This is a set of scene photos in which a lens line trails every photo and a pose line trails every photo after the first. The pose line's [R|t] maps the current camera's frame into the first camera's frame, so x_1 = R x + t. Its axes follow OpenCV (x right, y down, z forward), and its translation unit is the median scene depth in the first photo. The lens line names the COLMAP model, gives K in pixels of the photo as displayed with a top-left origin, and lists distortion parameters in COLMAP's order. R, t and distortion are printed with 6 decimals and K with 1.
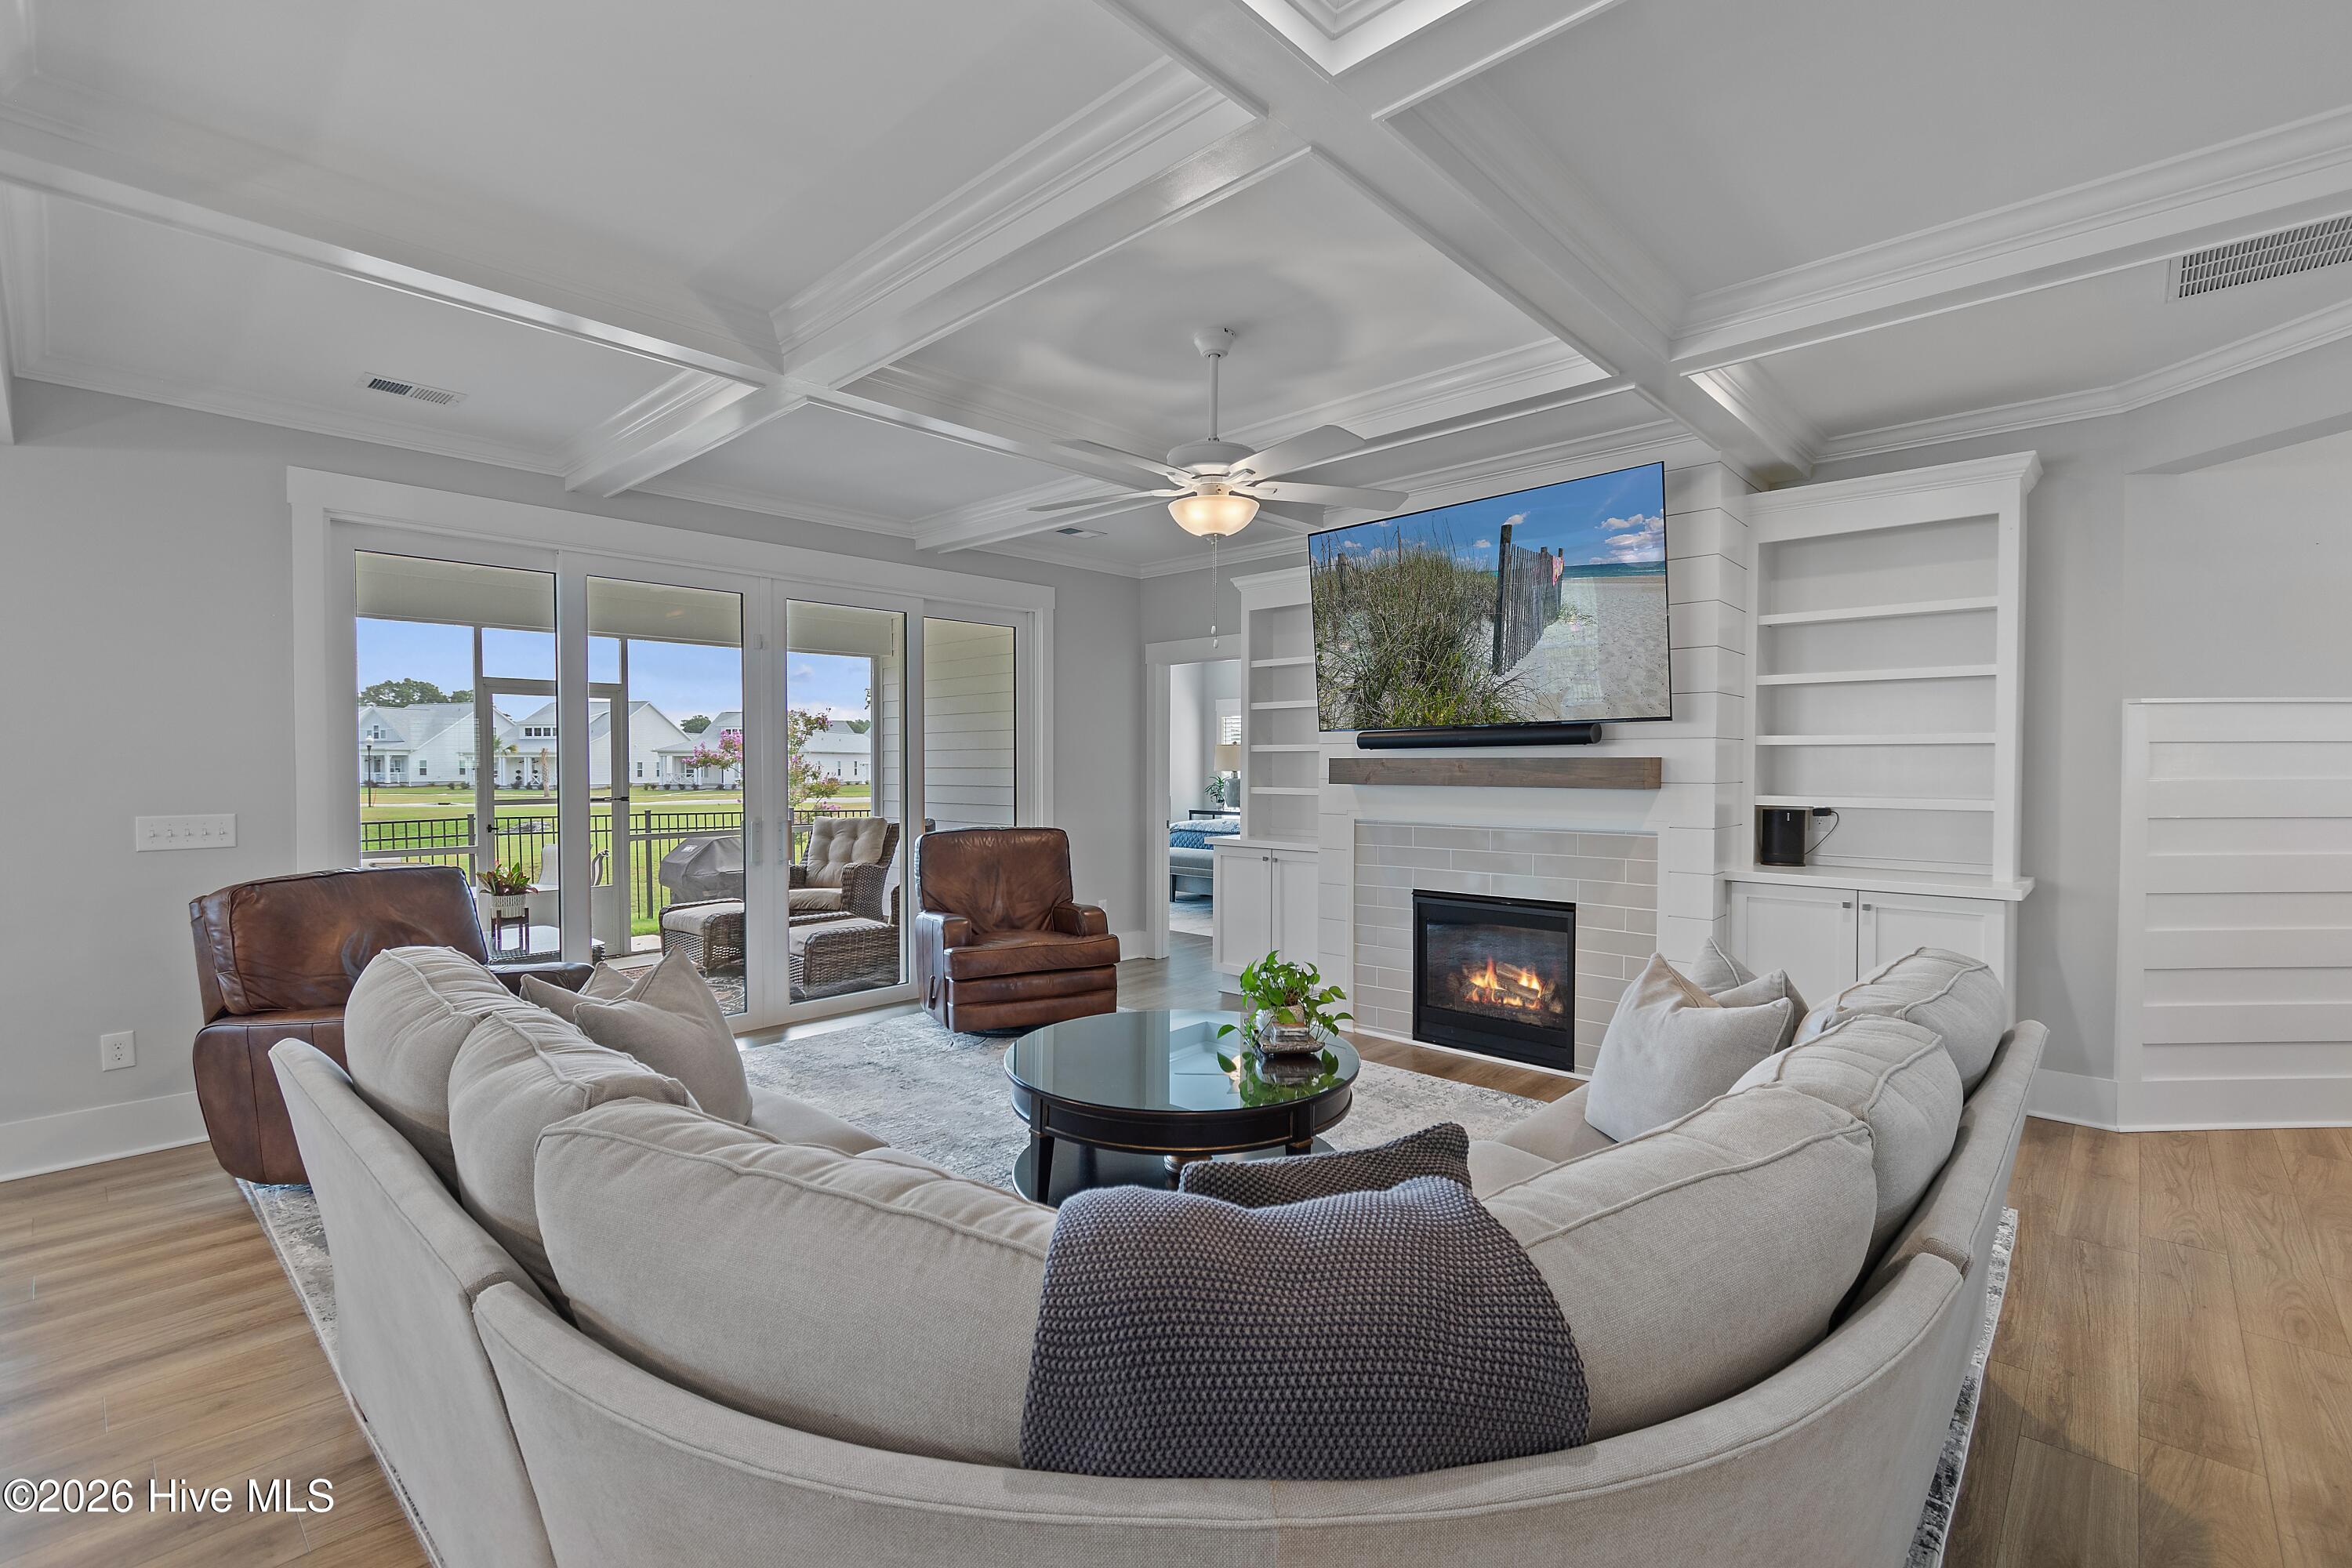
lens RADIAL K [[1032.1, 0, 1177.4], [0, 1032.1, 780.6], [0, 0, 1]] dist [0.001935, 0.000348]
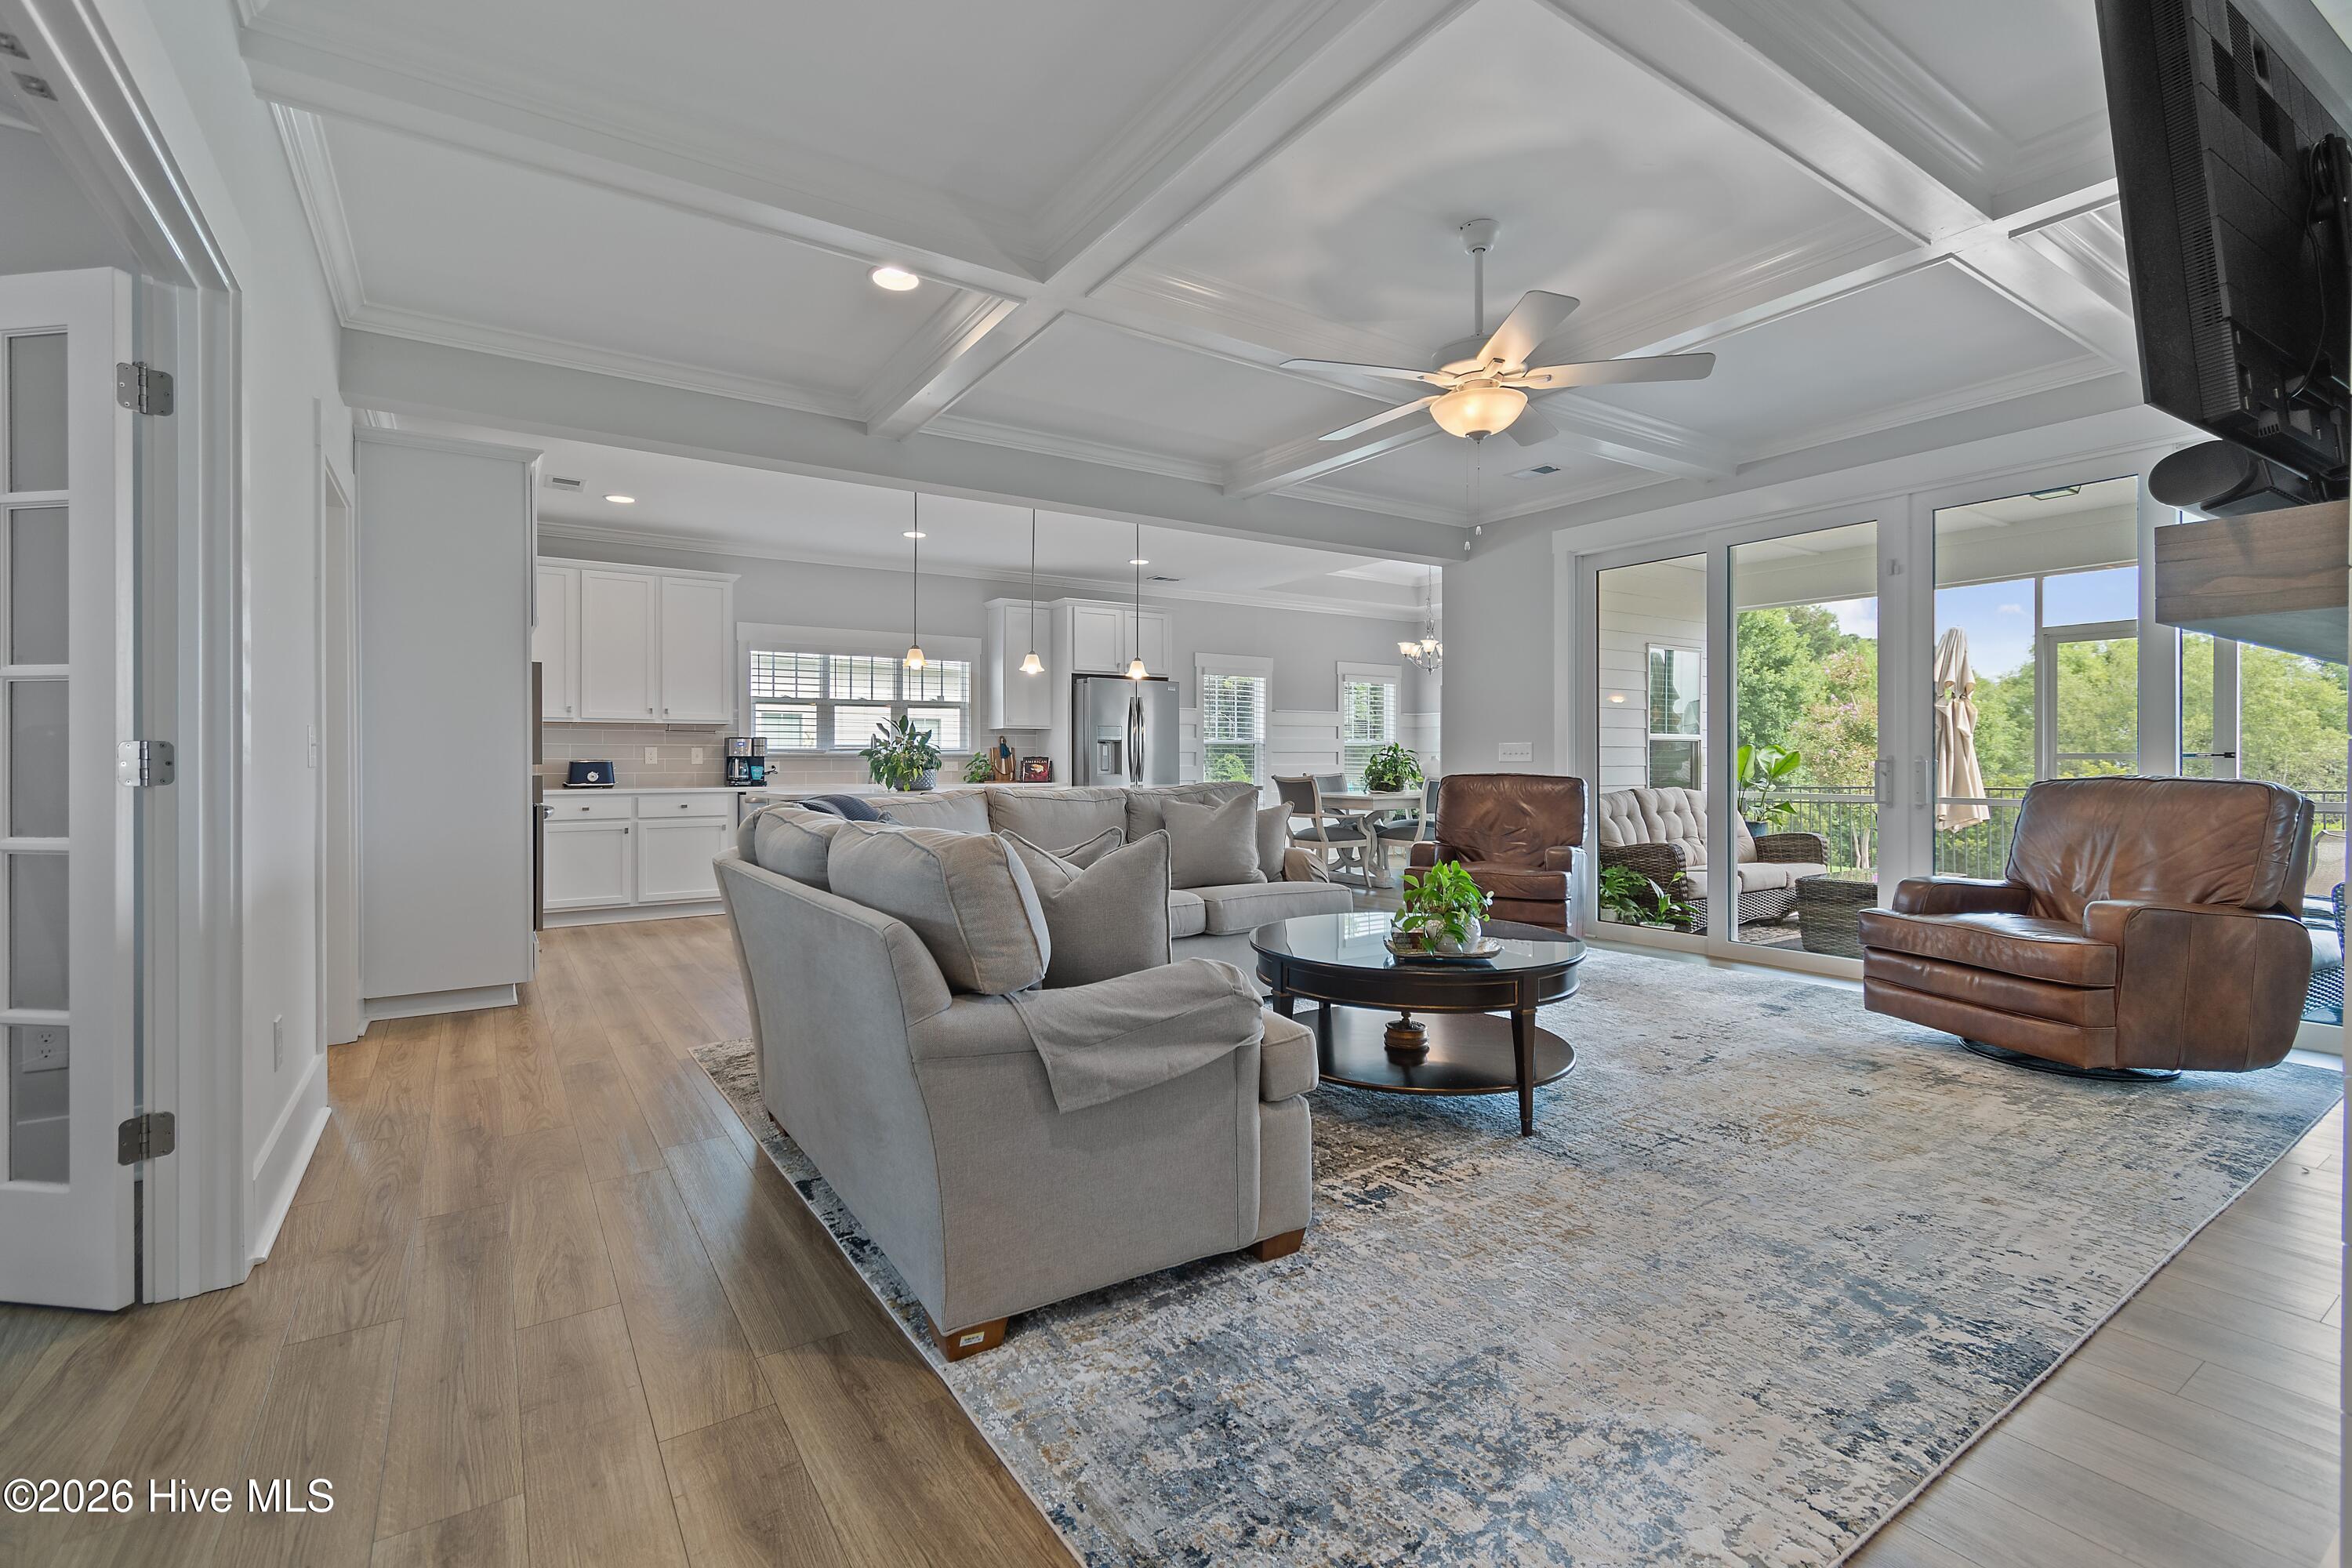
lens RADIAL K [[1037.9, 0, 1172.1], [0, 1037.9, 761.5], [0, 0, 1]] dist [0.001545, 0.000134]
pose [[-0.232950, 0.003137, -0.972484, 1.175940], [-0.012713, 0.999900, 0.006271, 0.077737], [0.972406, 0.013824, -0.232887, 1.056931]]
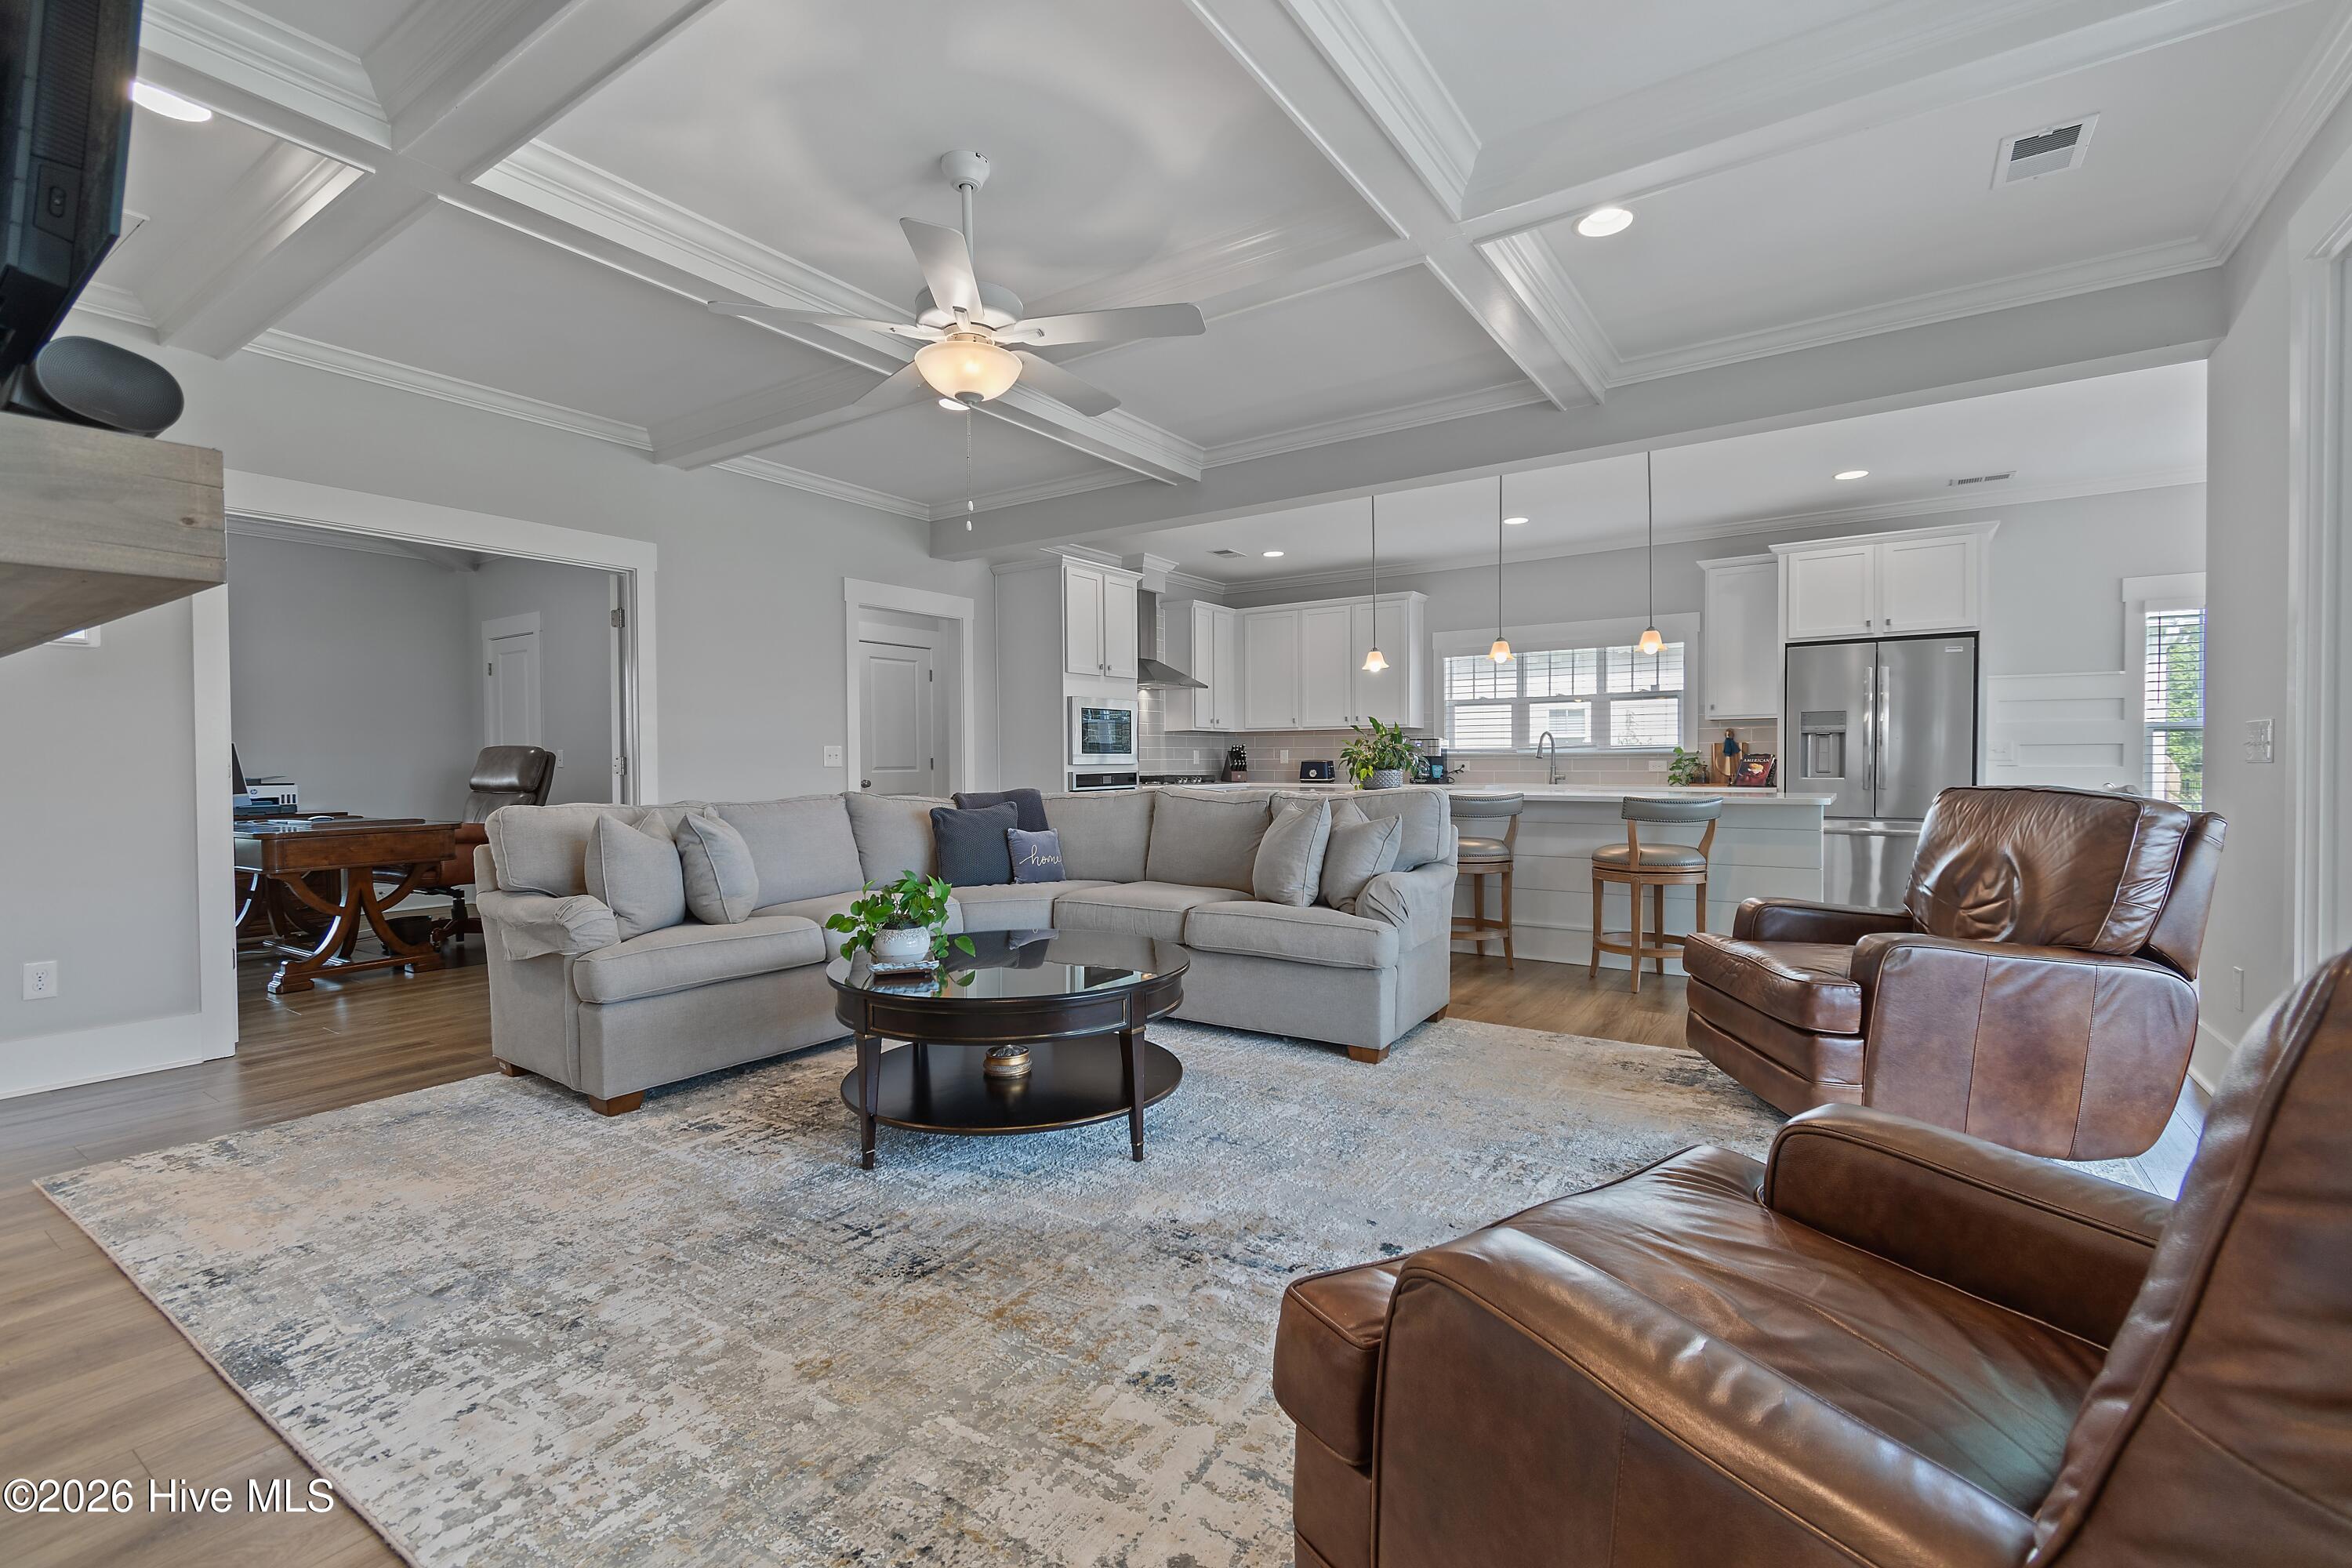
lens RADIAL K [[1032.1, 0, 1177.4], [0, 1032.1, 780.6], [0, 0, 1]] dist [0.001935, 0.000348]
pose [[-0.988298, 0.009542, -0.152237, -0.001715], [0.004308, 0.999389, 0.034672, 0.060442], [0.152475, 0.033611, -0.987736, 2.099124]]
